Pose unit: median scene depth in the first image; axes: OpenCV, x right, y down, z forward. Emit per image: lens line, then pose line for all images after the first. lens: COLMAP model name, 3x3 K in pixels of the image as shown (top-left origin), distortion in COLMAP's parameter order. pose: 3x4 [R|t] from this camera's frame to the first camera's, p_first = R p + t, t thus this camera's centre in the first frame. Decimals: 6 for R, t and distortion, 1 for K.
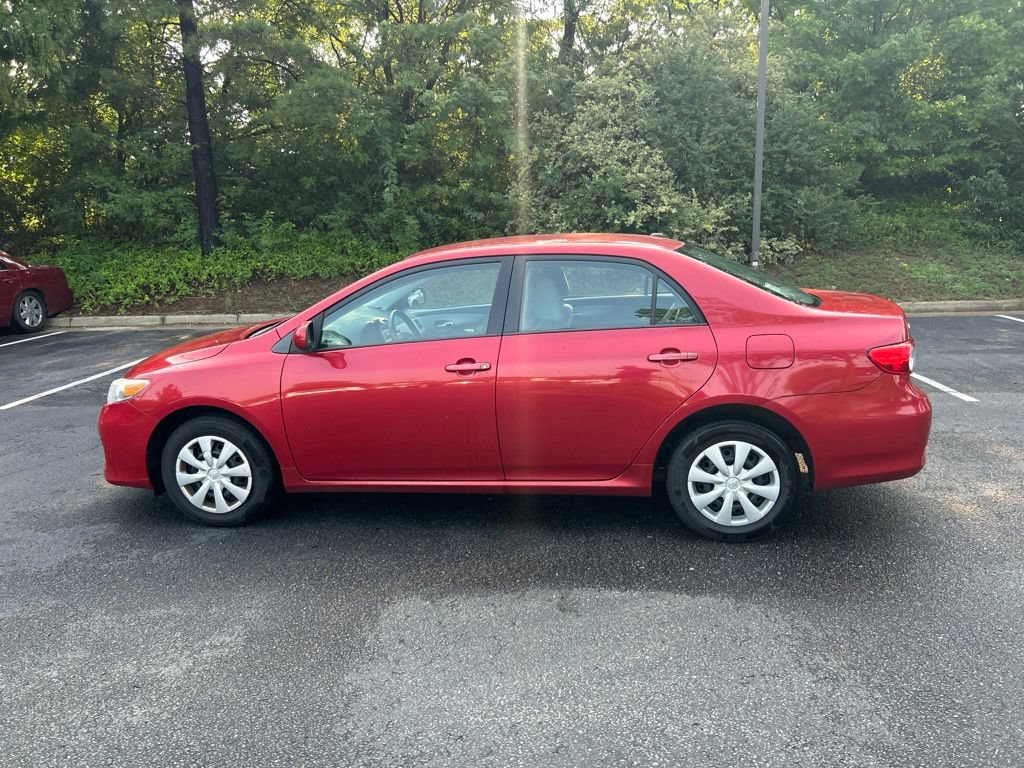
lens RADIAL K [[769.7, 0, 516.5], [0, 769.7, 377.2], [0, 0, 1]] dist [0.042794, -0.045453]
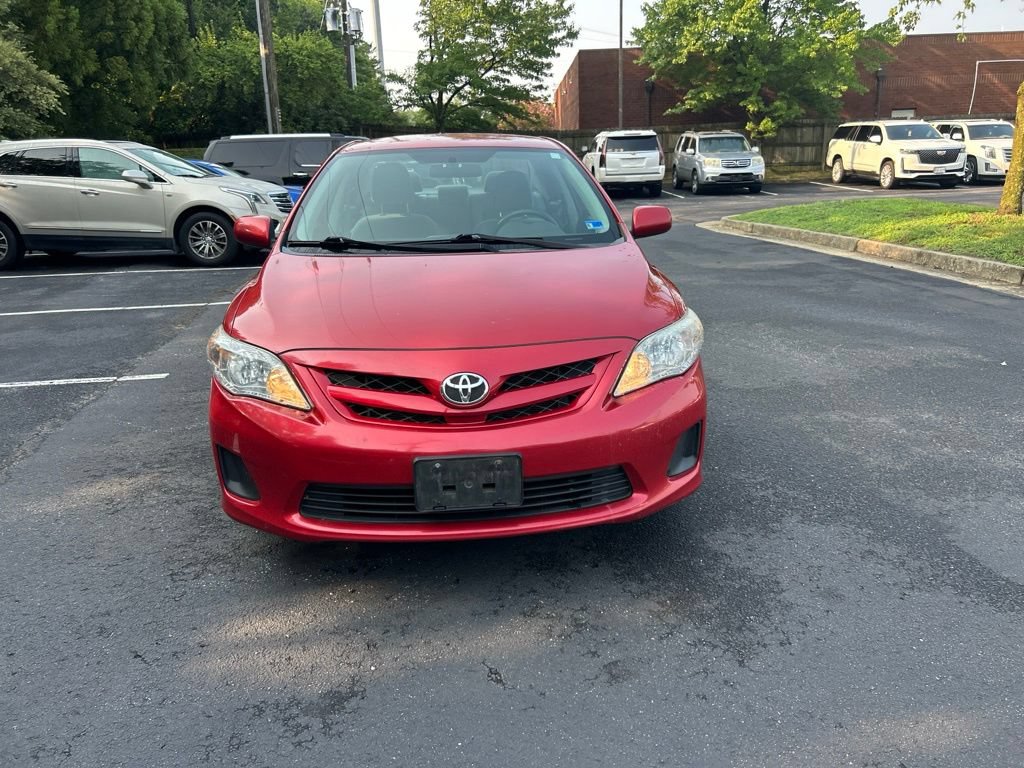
lens RADIAL K [[769.7, 0, 517.9], [0, 769.7, 391.8], [0, 0, 1]] dist [0.042794, -0.045453]
pose [[-0.220895, -0.250442, 0.942594, -1.117345], [0.224171, 0.927555, 0.298981, -0.168378], [-0.949185, 0.277346, -0.148751, 1.264123]]
